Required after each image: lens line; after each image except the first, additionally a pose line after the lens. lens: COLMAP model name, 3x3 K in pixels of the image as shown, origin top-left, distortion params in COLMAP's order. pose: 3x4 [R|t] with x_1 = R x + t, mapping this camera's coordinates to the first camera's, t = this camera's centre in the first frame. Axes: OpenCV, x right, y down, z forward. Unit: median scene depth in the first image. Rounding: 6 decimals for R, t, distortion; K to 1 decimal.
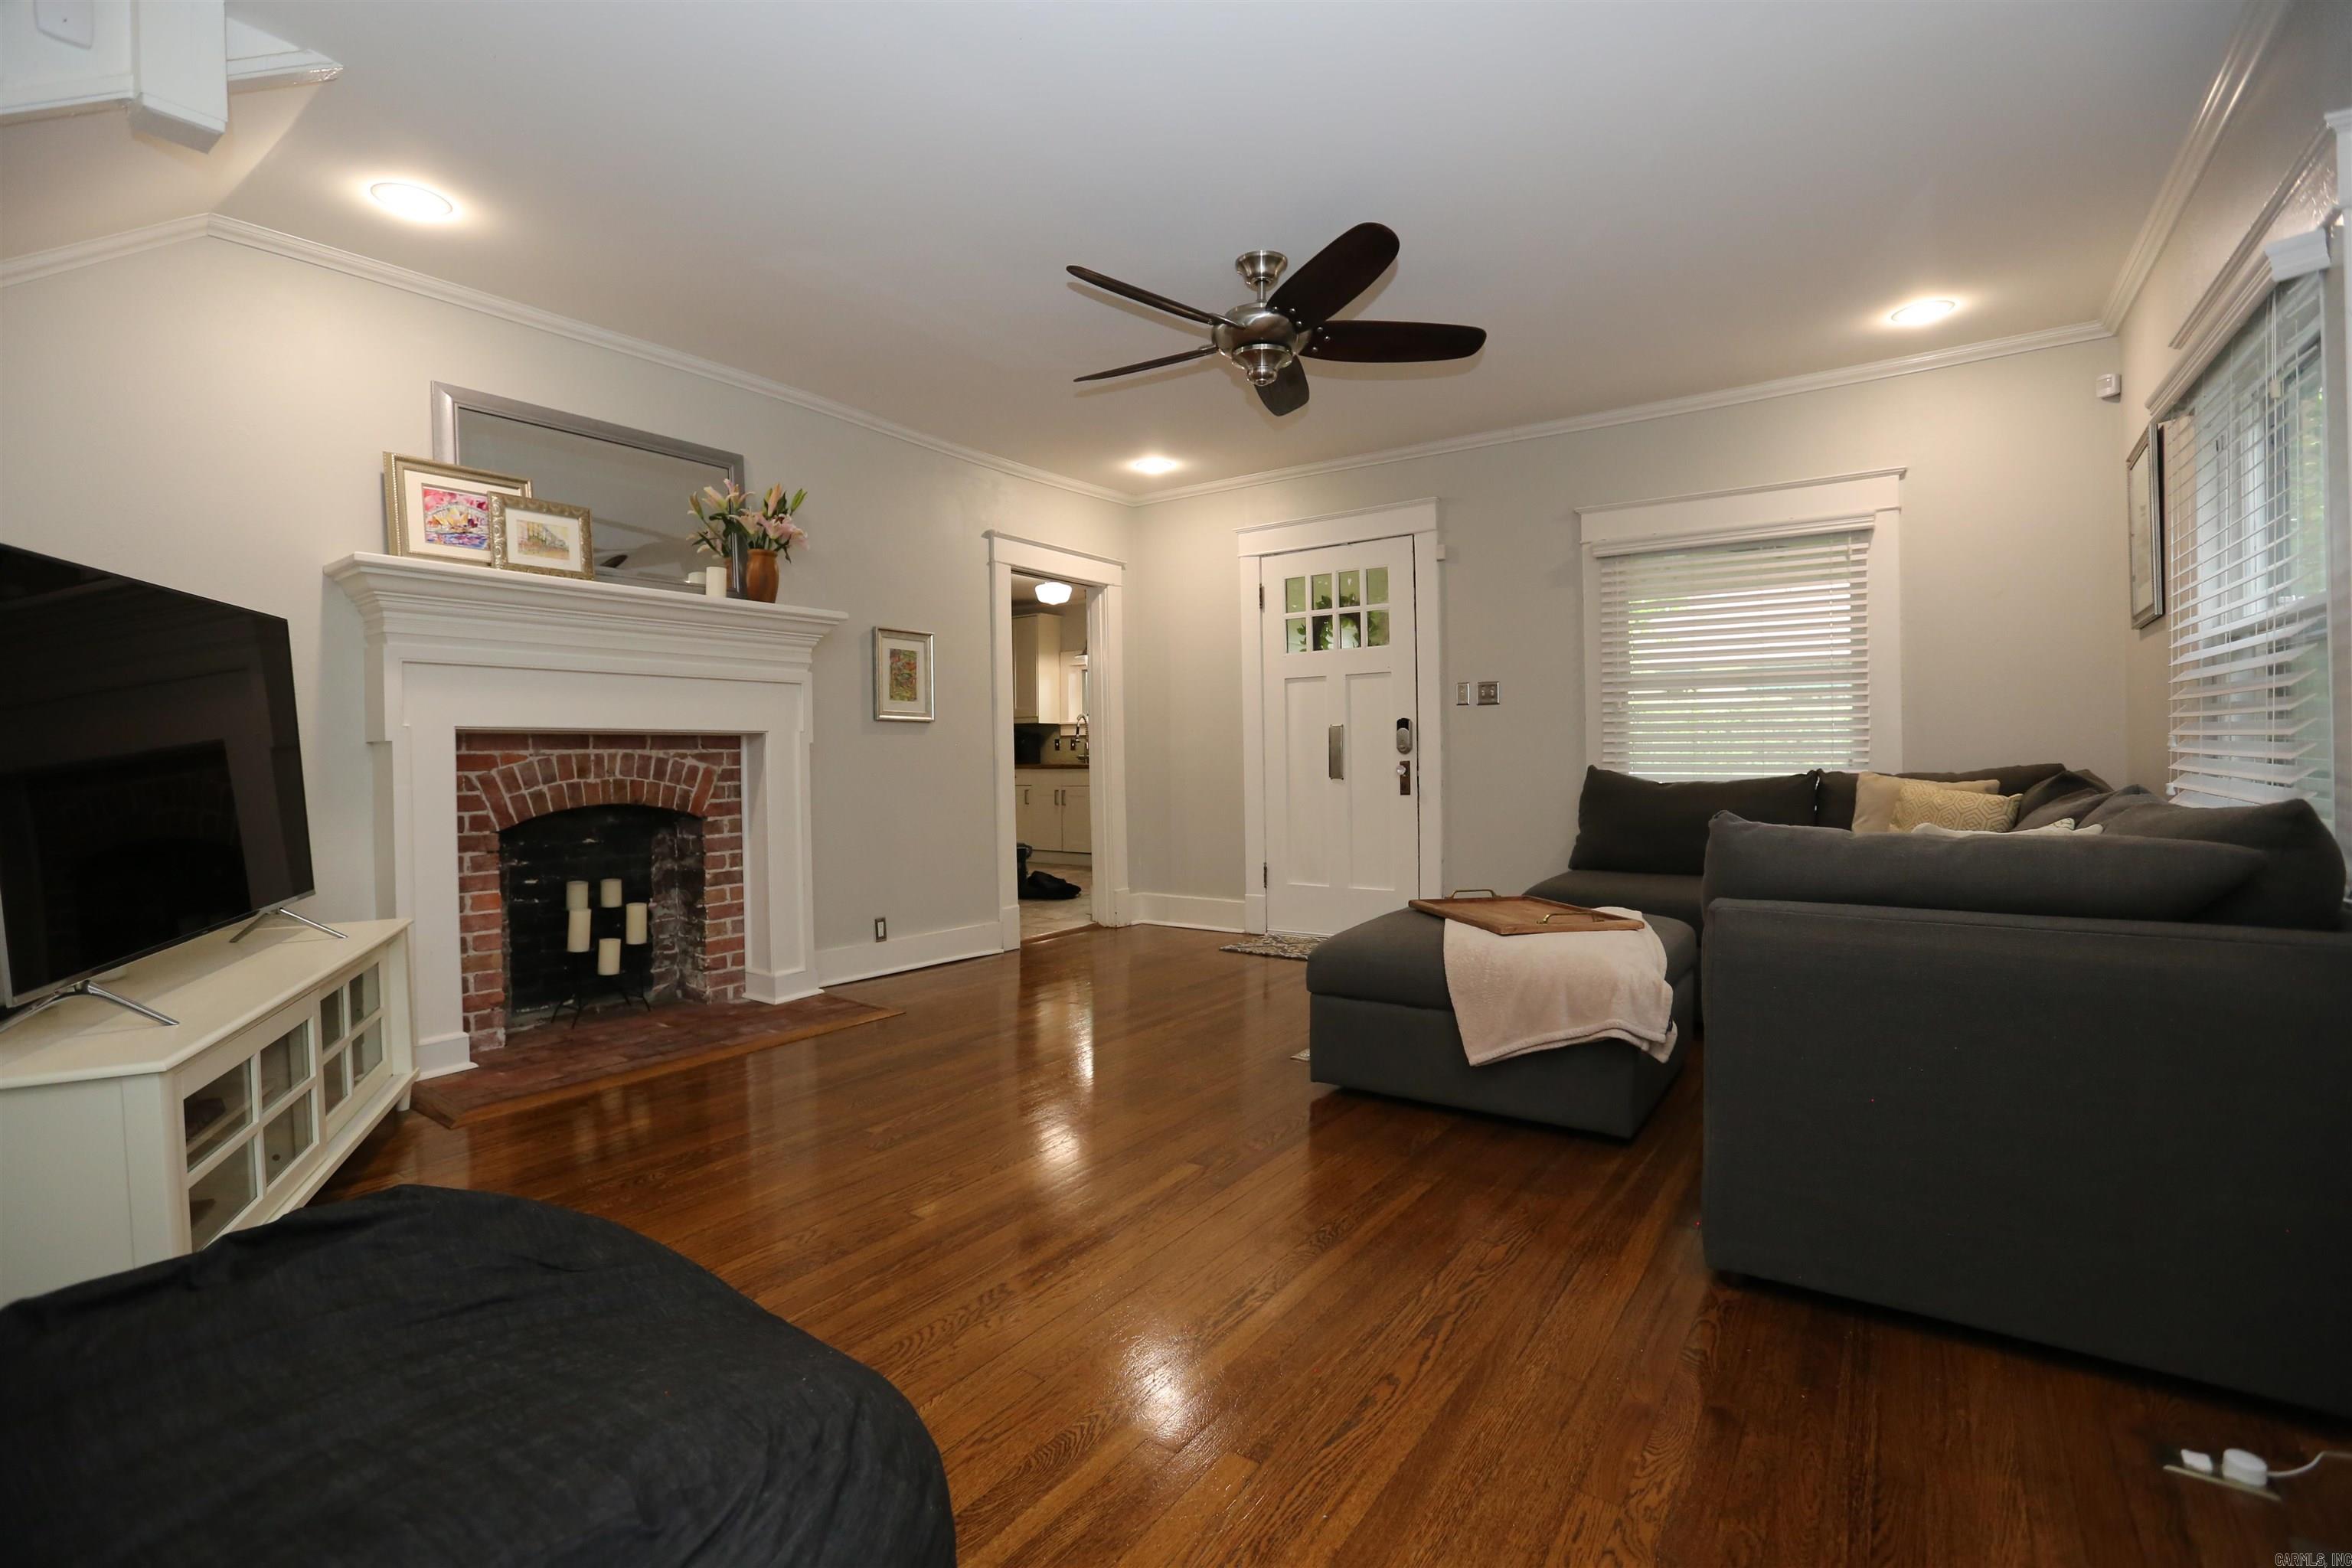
lens RADIAL K [[1068.4, 0, 1175.6], [0, 1068.4, 776.4], [0, 0, 1]] dist [-0.046777, 0.011752]
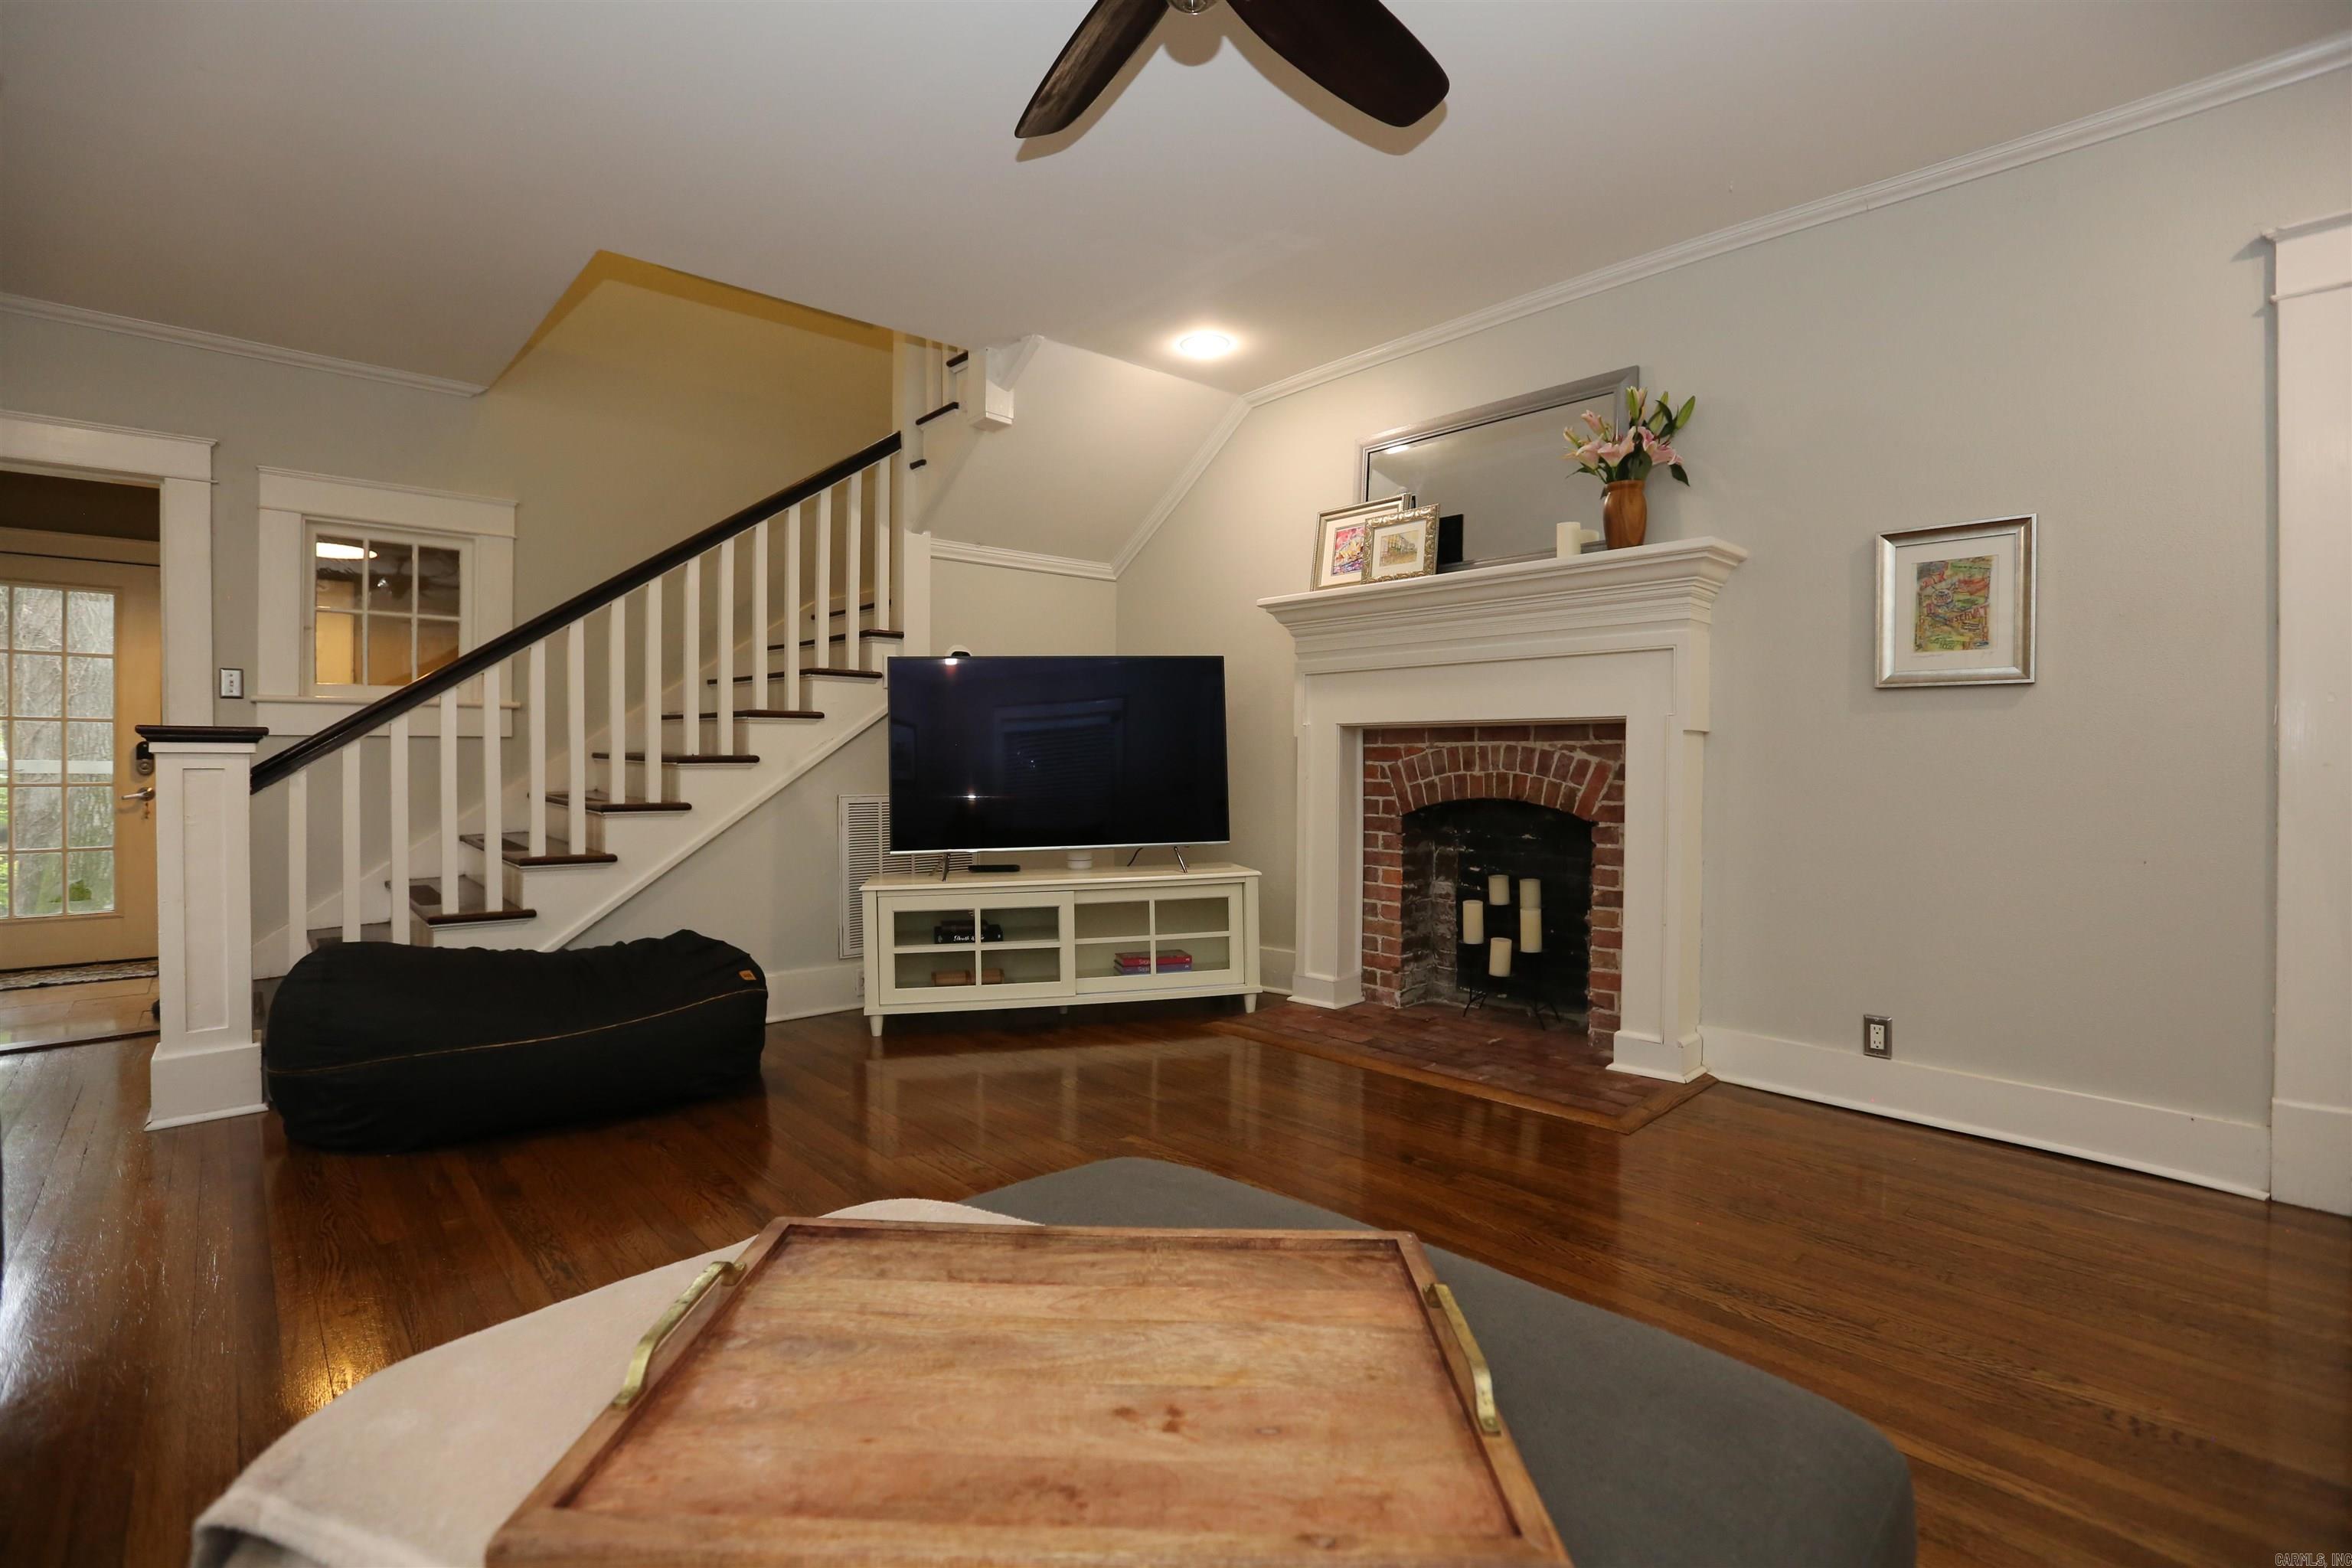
lens RADIAL K [[1068.4, 0, 1176.5], [0, 1068.4, 778.6], [0, 0, 1]] dist [-0.046777, 0.011752]
pose [[-0.208781, 0.025892, -0.977620, 0.471736], [-0.018149, 0.999375, 0.030344, -0.015820], [0.977794, 0.024078, -0.208180, 0.912548]]
